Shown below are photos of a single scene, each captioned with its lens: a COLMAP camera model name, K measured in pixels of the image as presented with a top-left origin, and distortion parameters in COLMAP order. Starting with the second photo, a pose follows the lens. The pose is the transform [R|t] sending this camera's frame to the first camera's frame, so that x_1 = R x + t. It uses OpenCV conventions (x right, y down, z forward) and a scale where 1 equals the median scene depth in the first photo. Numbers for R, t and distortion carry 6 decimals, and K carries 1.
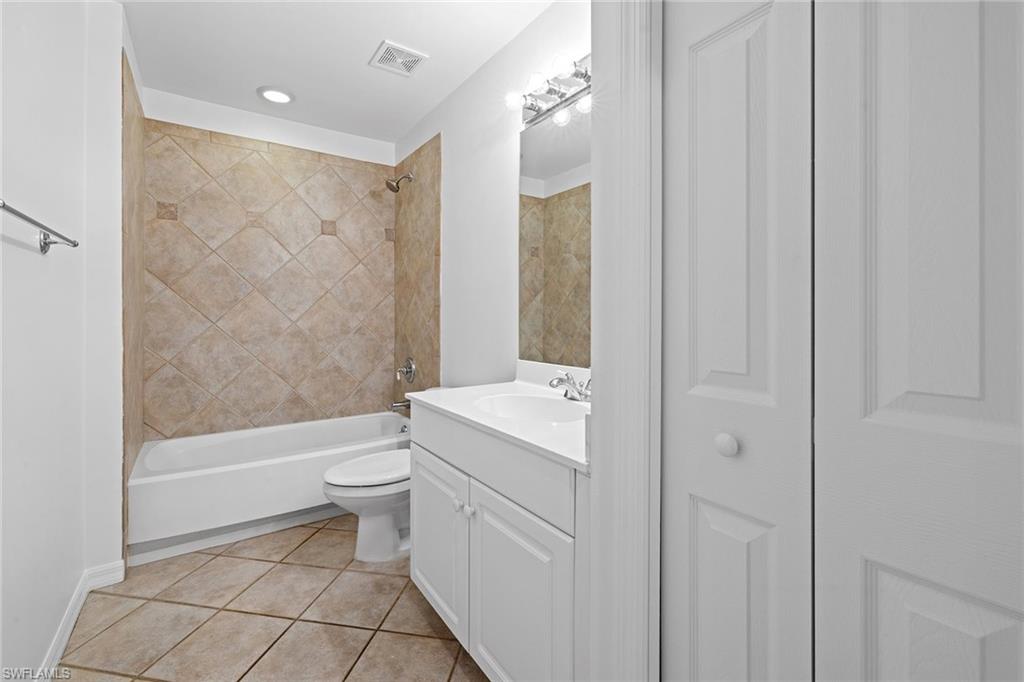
lens RADIAL K [[435.6, 0, 509.4], [0, 435.6, 320.7], [0, 0, 1]] dist [-0.001554, -0.000555]
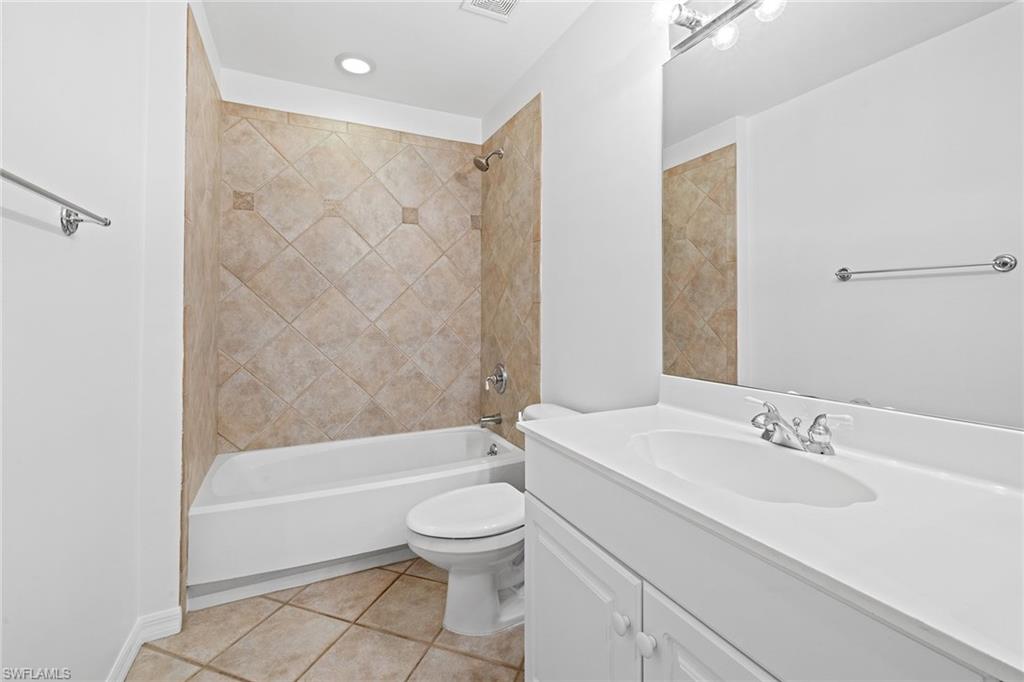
lens RADIAL K [[435.6, 0, 505.6], [0, 435.6, 309.3], [0, 0, 1]] dist [-0.001554, -0.000555]
pose [[0.986567, -0.004575, -0.163292, -0.095814], [0.000735, 0.999722, -0.023566, -0.002412], [0.163354, 0.023130, 0.986296, 0.194889]]
